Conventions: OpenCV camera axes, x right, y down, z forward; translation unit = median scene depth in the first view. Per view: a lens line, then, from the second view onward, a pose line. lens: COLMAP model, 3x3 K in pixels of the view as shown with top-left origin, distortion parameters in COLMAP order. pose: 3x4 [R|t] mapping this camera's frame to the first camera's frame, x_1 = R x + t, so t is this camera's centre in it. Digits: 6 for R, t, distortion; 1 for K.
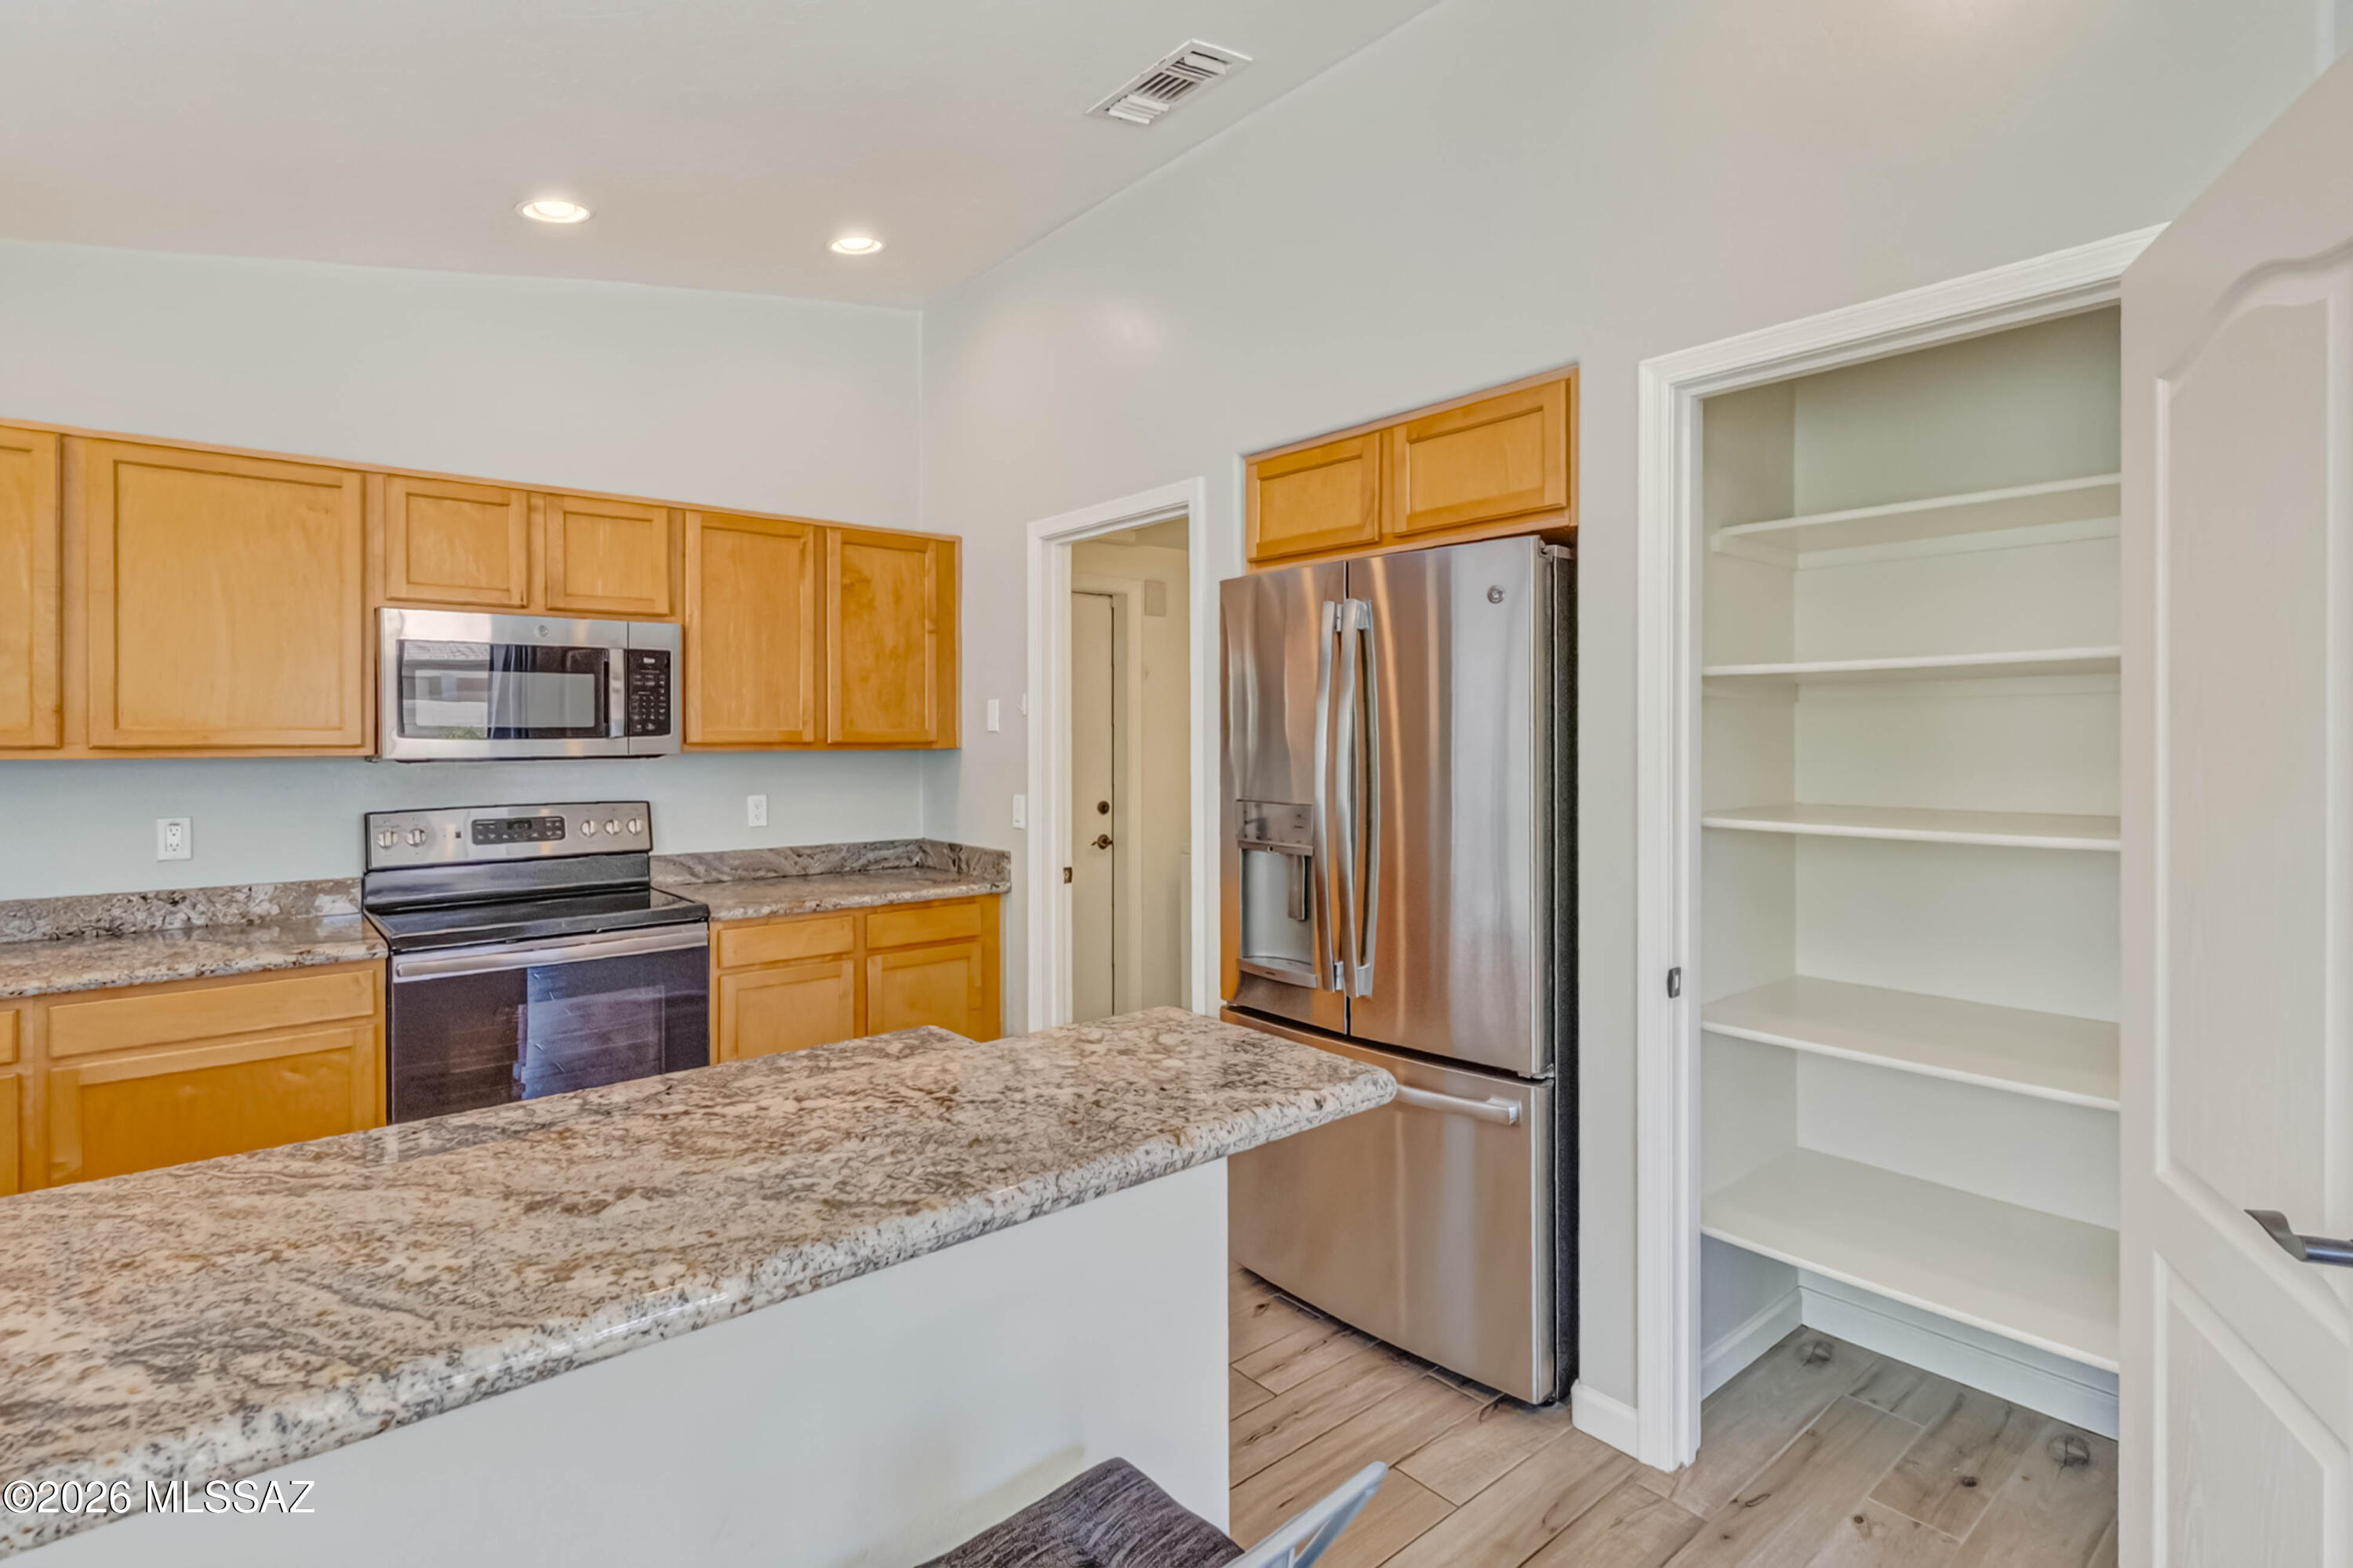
lens RADIAL K [[1138.3, 0, 1176.8], [0, 1138.3, 748.3], [0, 0, 1]] dist [0.000891, 0.000126]
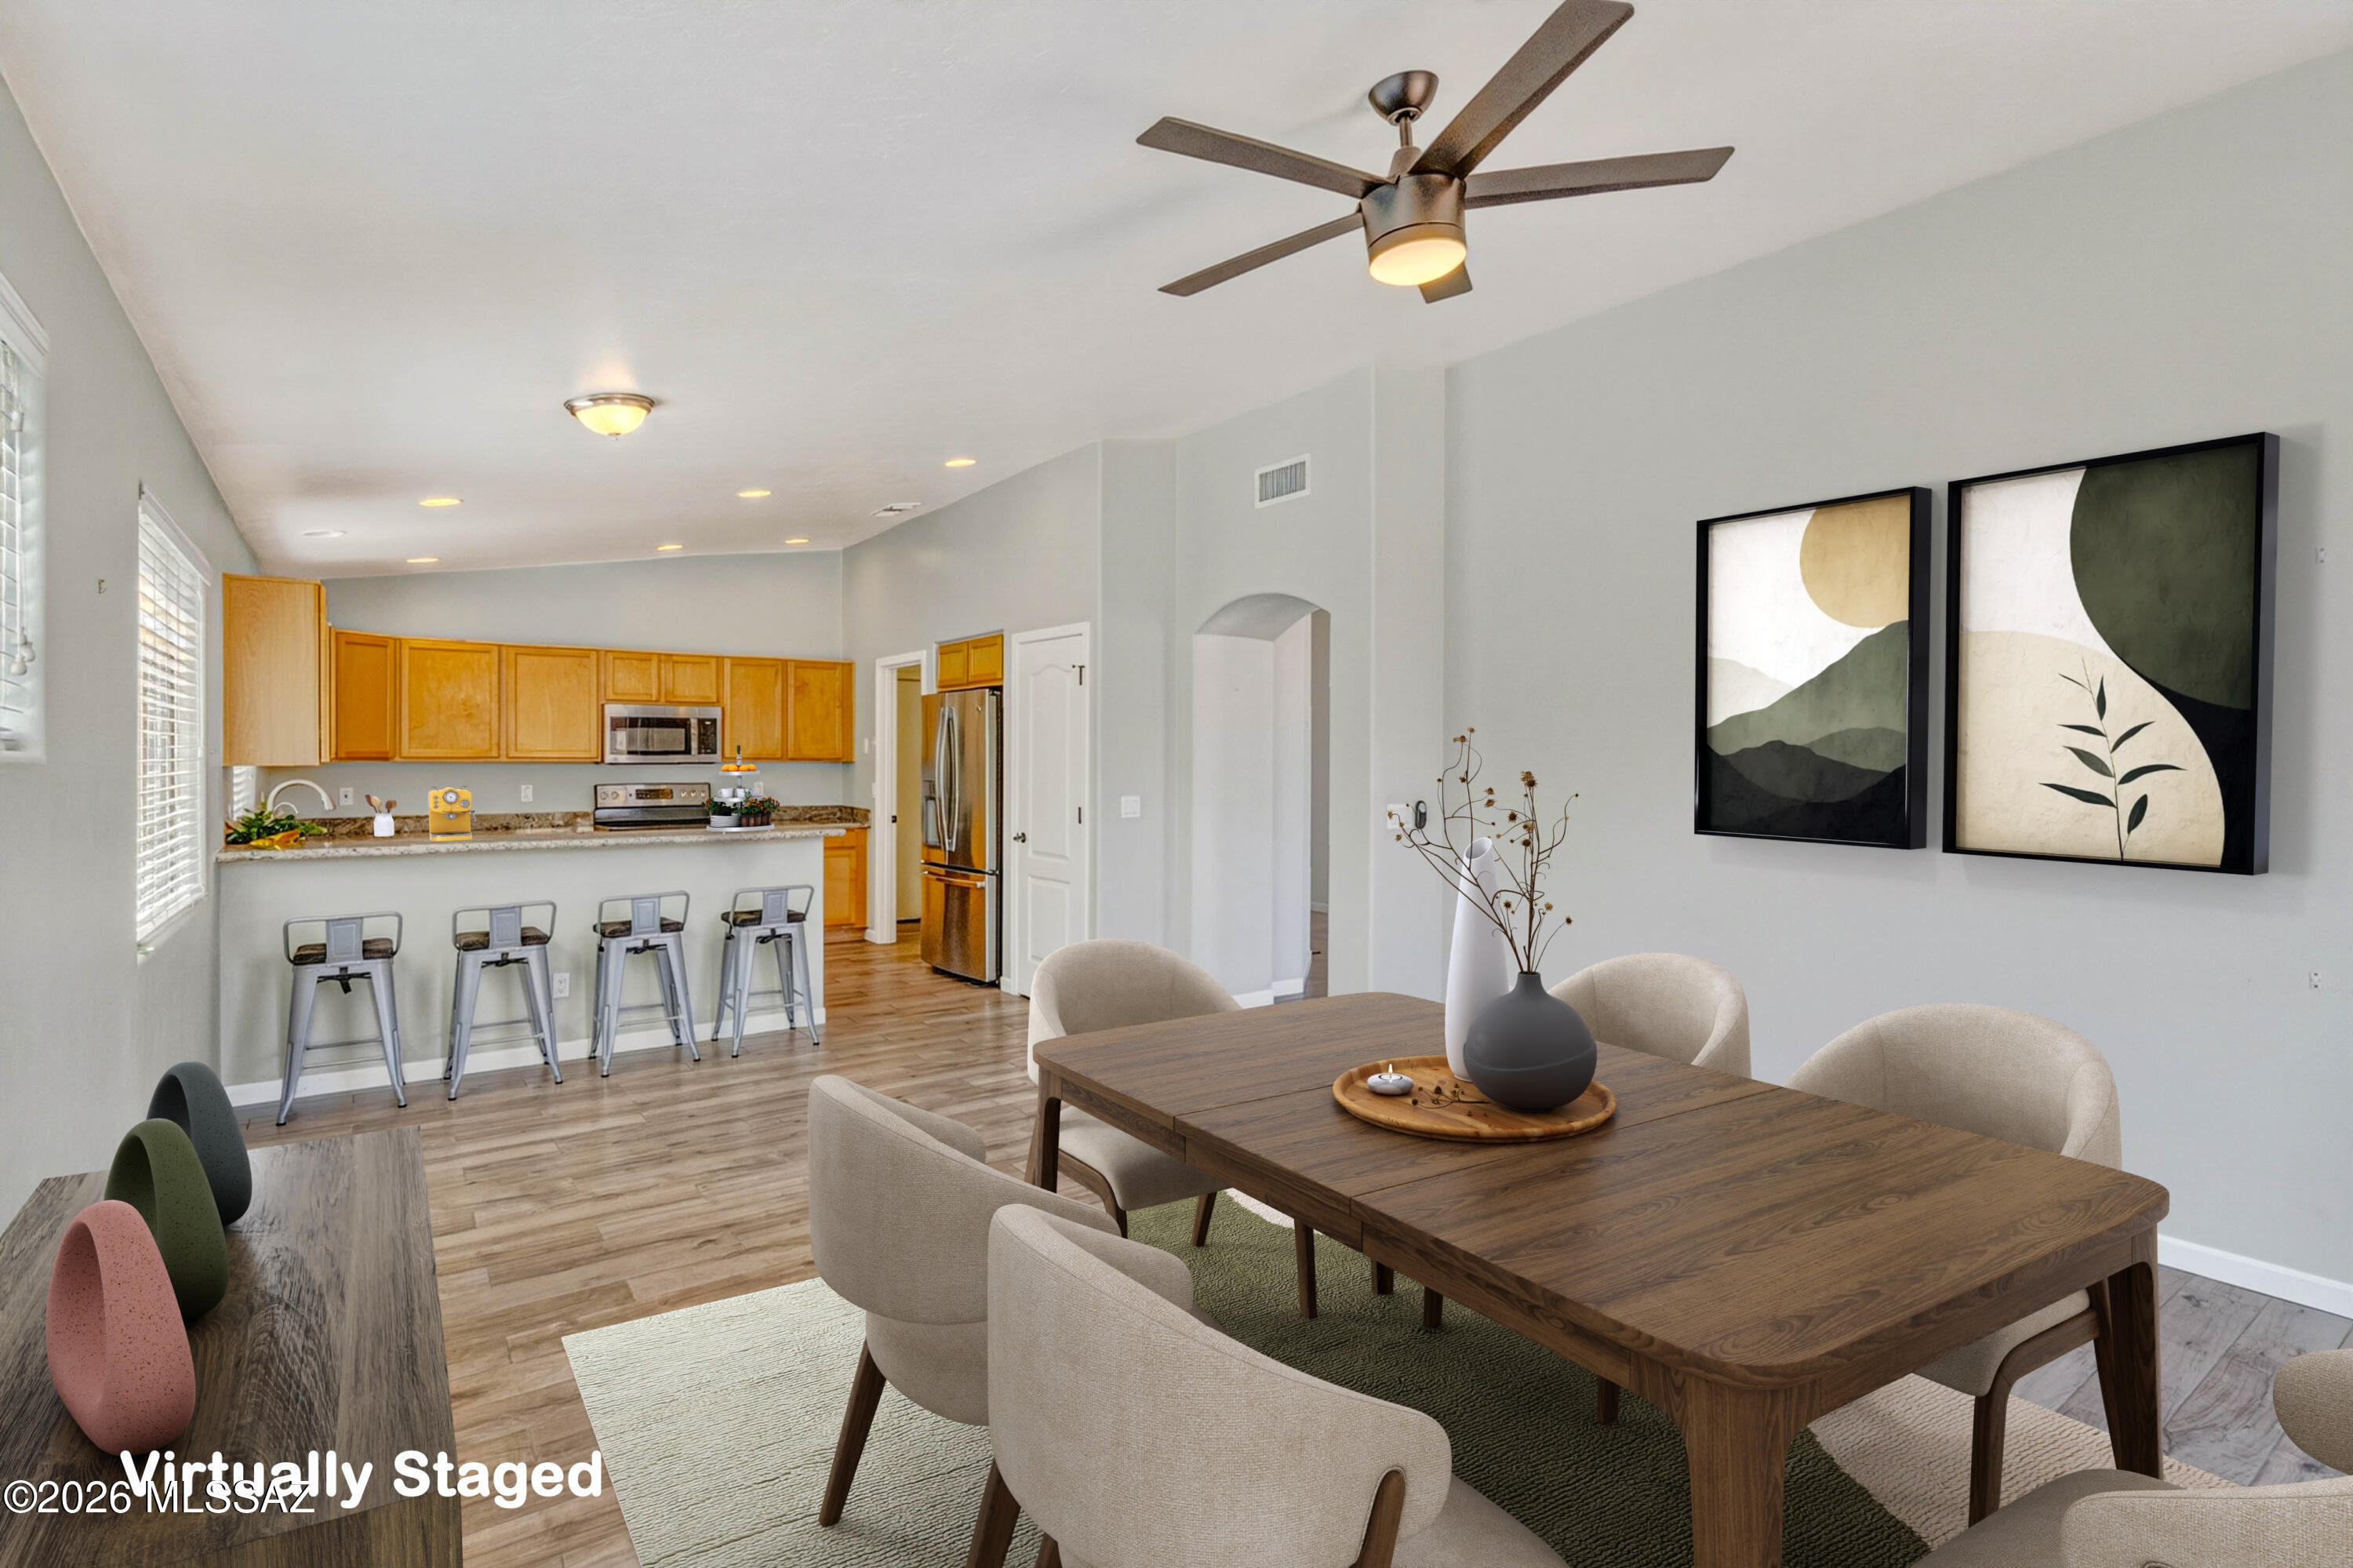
lens RADIAL K [[1136.4, 0, 1176.5], [0, 1136.4, 784.0], [0, 0, 1]] dist [0.000978, 0.000138]
pose [[0.996767, 0.008227, -0.079923, 0.688811], [-0.007402, 0.999916, 0.010606, 0.017833], [0.080004, -0.009980, 0.996745, -1.262112]]
